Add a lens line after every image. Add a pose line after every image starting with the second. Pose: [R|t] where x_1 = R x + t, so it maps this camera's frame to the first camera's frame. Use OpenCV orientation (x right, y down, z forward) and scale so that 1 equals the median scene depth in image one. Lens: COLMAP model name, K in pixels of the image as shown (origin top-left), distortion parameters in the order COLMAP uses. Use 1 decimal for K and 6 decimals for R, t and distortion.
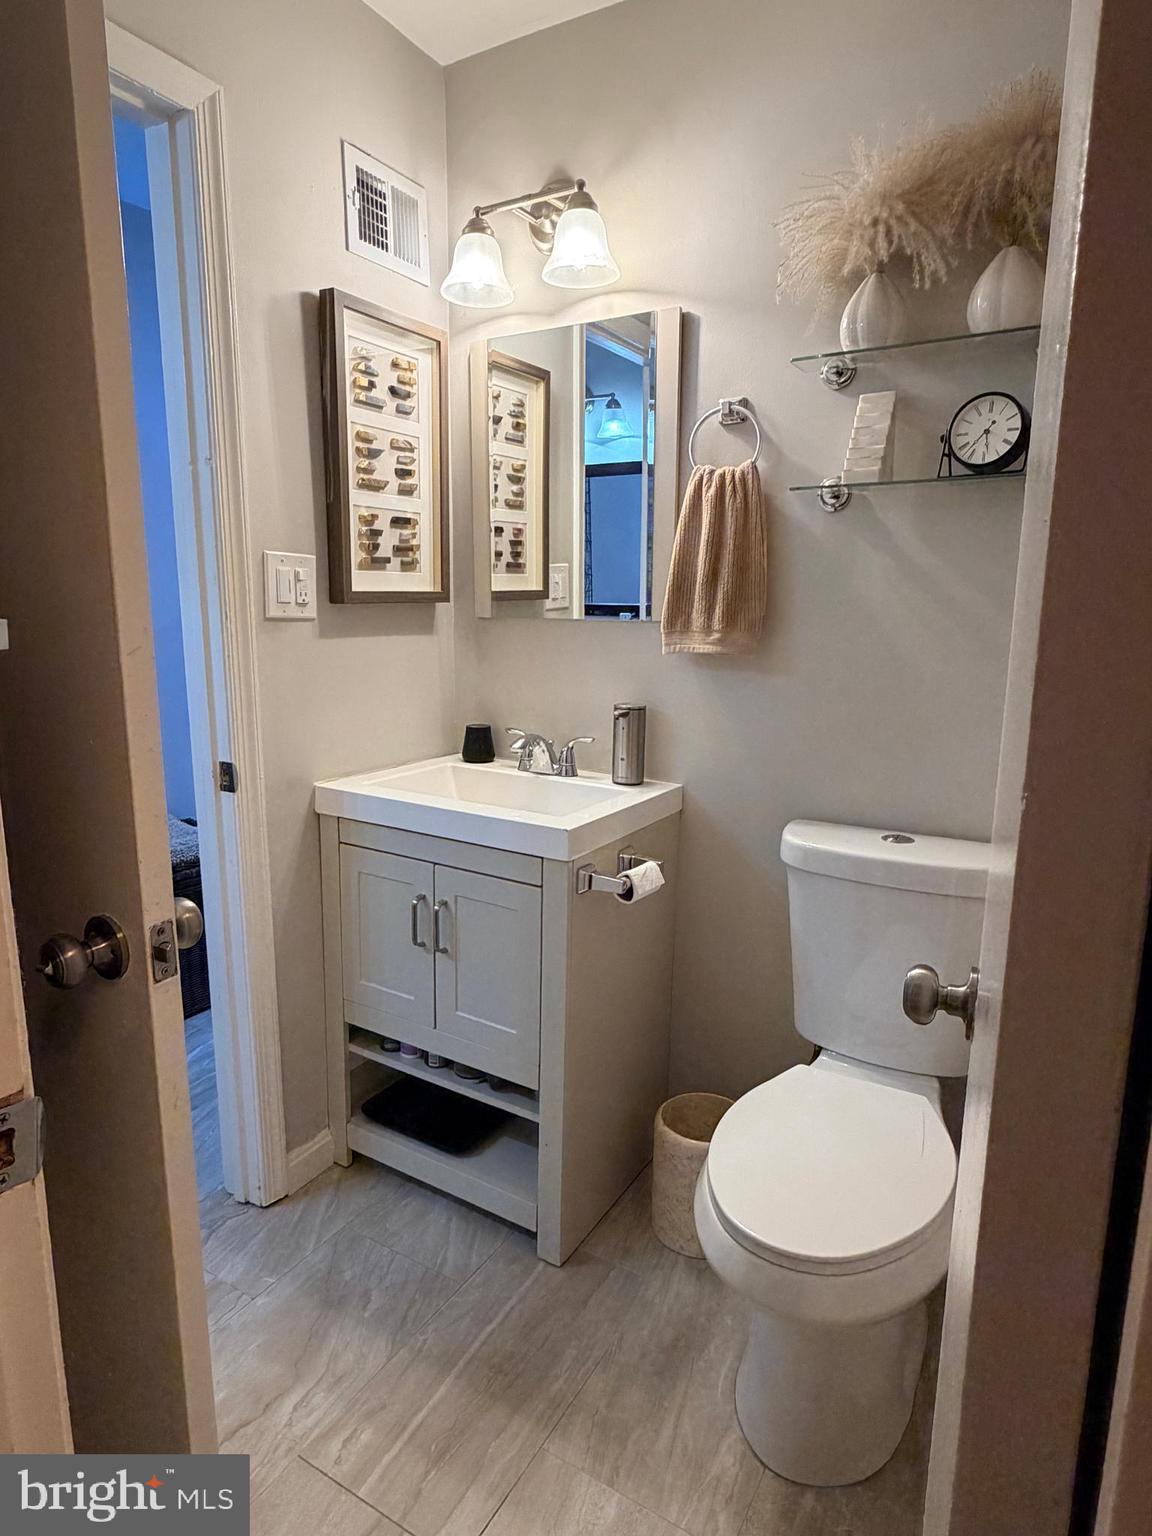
lens RADIAL K [[897.8, 0, 559.4], [0, 897.8, 764.7], [0, 0, 1]] dist [-0.002724, 0.000598]
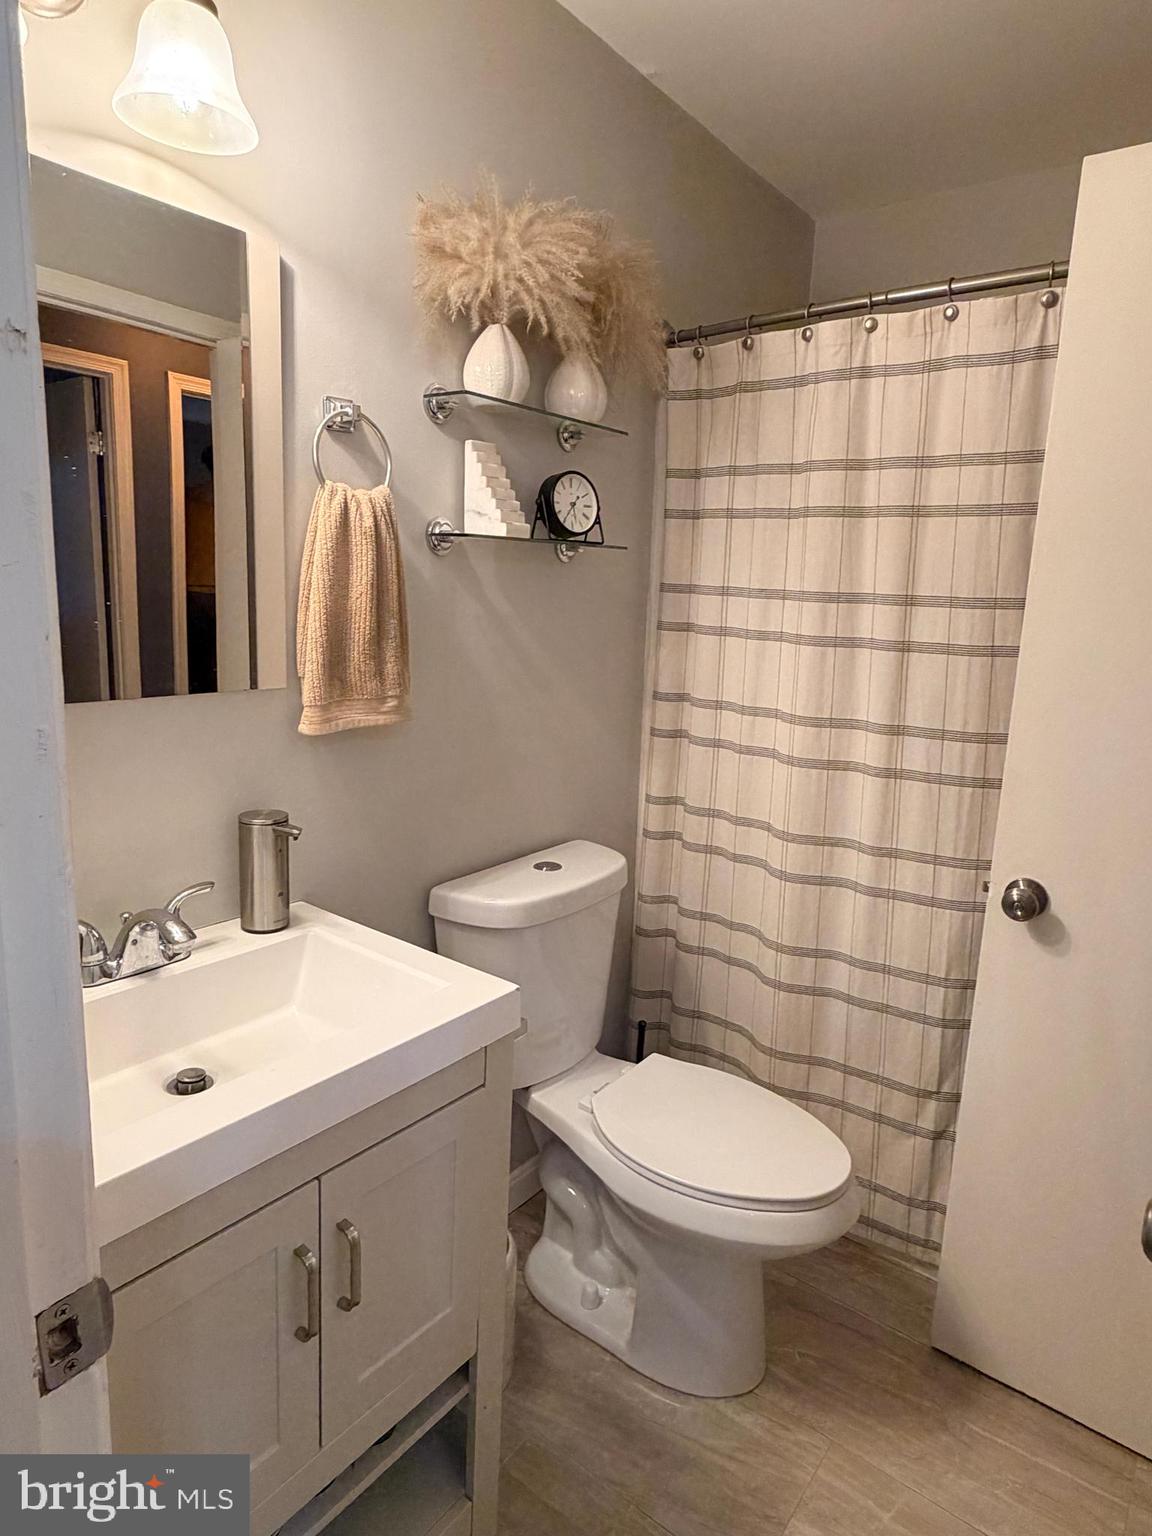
lens RADIAL K [[897.8, 0, 572.8], [0, 897.8, 768.1], [0, 0, 1]] dist [-0.002724, 0.000598]
pose [[0.110575, -0.197986, 0.973948, -0.608307], [0.152431, 0.971742, 0.180231, -0.208661], [-0.982109, 0.128531, 0.137630, 0.739881]]
